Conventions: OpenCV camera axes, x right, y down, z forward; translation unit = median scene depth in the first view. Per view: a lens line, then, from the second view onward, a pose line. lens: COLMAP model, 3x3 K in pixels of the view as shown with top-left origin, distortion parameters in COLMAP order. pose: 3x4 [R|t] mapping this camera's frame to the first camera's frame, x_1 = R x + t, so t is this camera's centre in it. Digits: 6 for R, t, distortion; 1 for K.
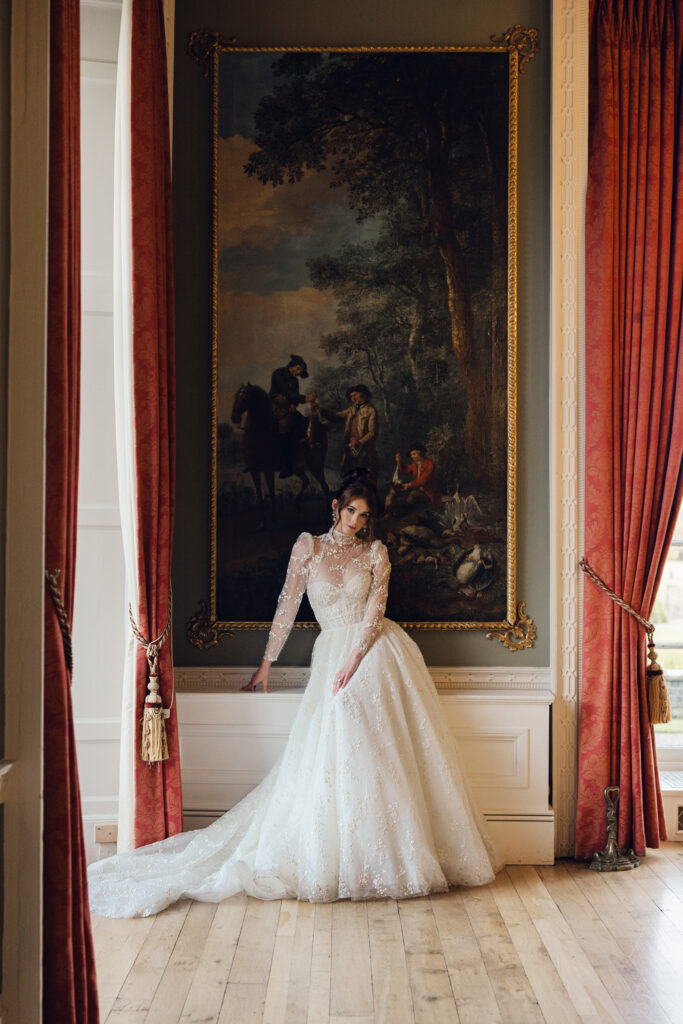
lens RADIAL K [[1496.9, 0, 342.9], [0, 1496.9, 525.7], [0, 0, 1]] dist [0.011405, 0.017733]
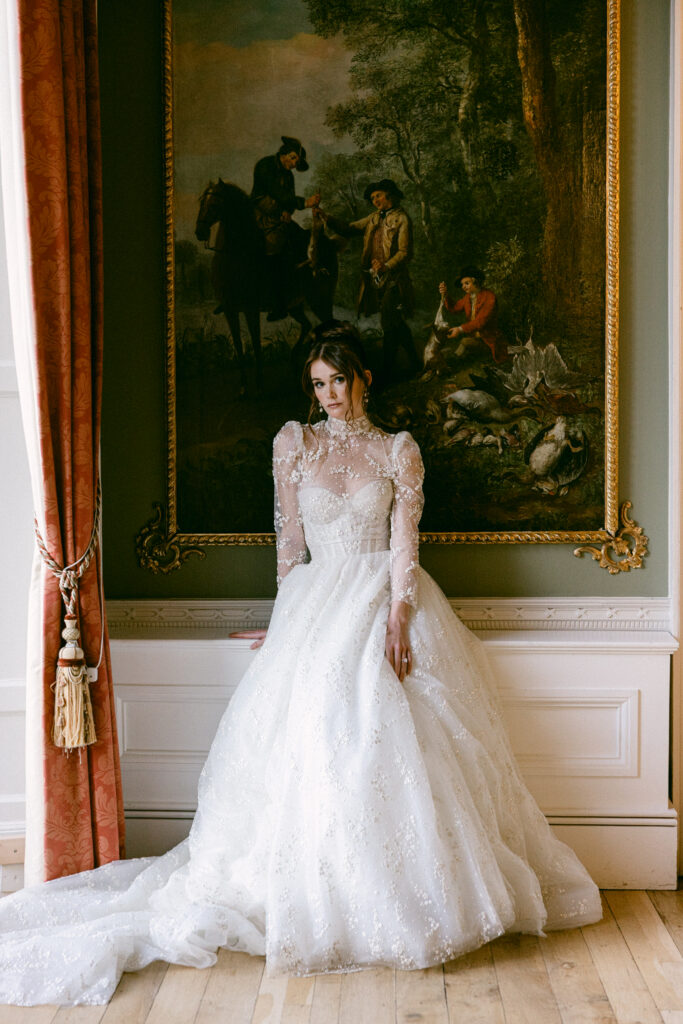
lens RADIAL K [[1496.9, 0, 342.9], [0, 1496.9, 525.7], [0, 0, 1]] dist [0.011405, 0.017733]
pose [[0.999393, -0.007346, -0.034055, 0.014217], [0.009626, 0.997689, 0.067258, 0.015204], [0.033483, -0.067545, 0.997154, 0.320061]]
